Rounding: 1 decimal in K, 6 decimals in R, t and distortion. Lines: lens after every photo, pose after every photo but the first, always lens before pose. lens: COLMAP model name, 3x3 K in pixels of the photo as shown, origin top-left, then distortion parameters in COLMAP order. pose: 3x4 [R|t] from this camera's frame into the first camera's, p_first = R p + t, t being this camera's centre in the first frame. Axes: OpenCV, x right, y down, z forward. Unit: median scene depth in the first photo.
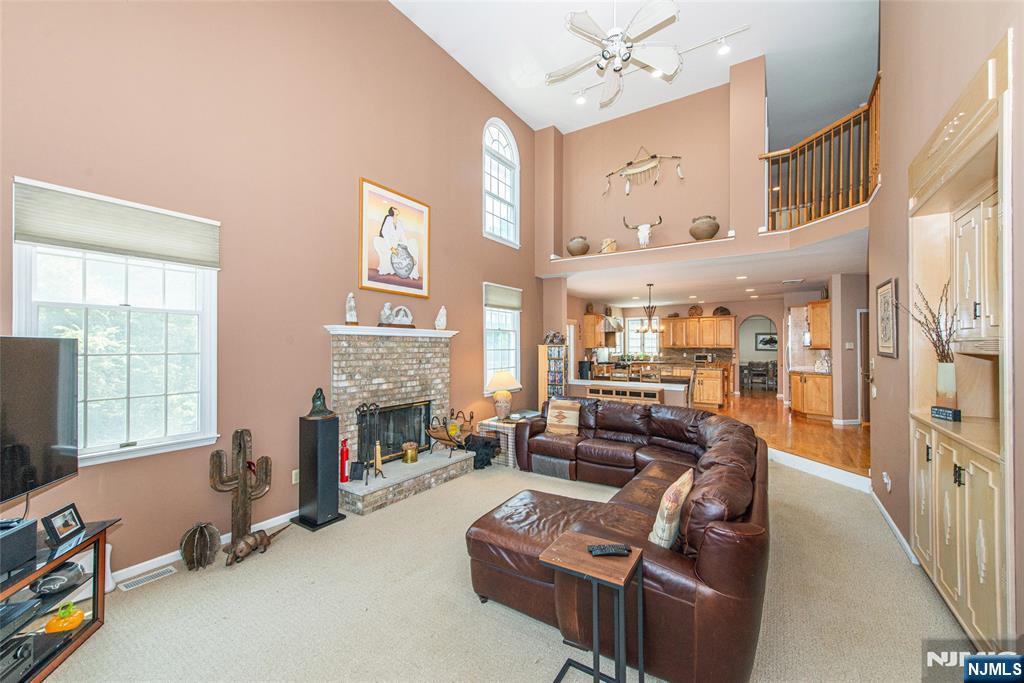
lens RADIAL K [[402.5, 0, 512.7], [0, 402.5, 345.3], [0, 0, 1]] dist [0.017699, -0.006454]
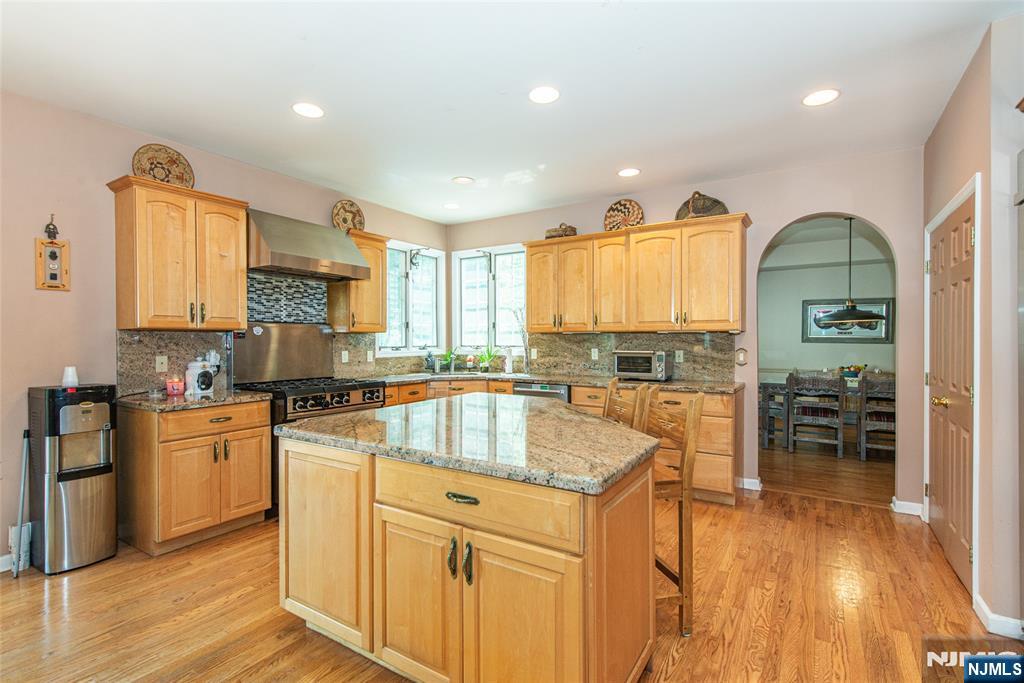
lens RADIAL K [[477.8, 0, 512.0], [0, 477.8, 341.5], [0, 0, 1]] dist [0.003028, 0.000193]
pose [[0.999892, -0.001447, 0.014656, 0.904450], [0.001334, 0.999969, 0.007721, 0.027034], [-0.014666, -0.007700, 0.999863, 1.578120]]
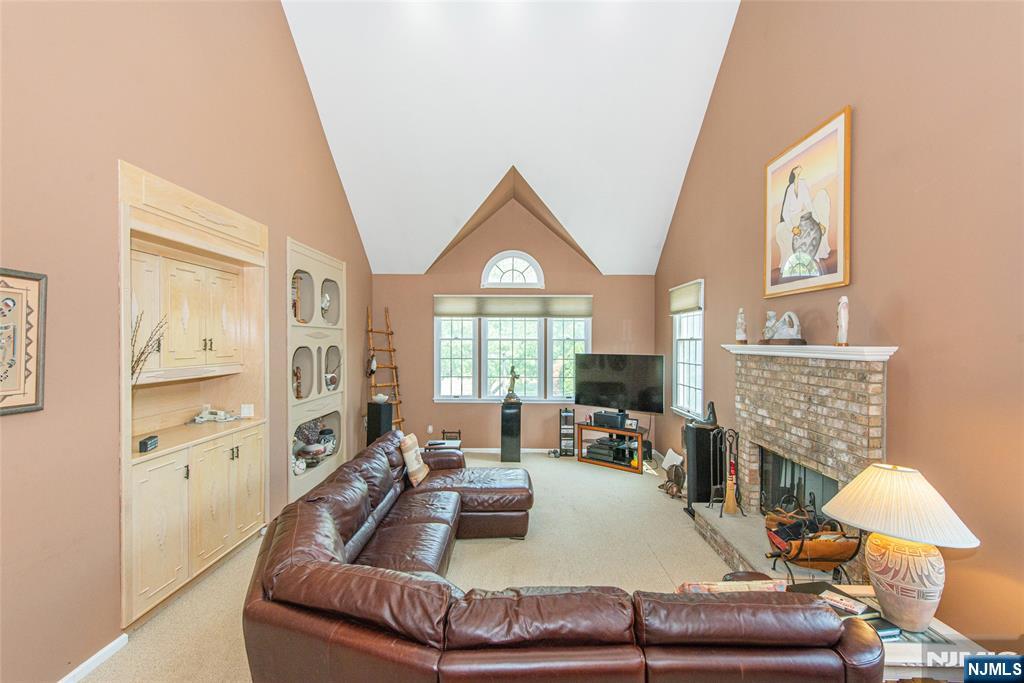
lens RADIAL K [[442.4, 0, 510.6], [0, 442.4, 345.1], [0, 0, 1]] dist [0.001631, -0.000037]
pose [[-0.846613, 0.004720, -0.532188, 0.486474], [0.002549, 0.999985, 0.004814, -0.043841], [0.532203, 0.002719, -0.846613, 1.310253]]
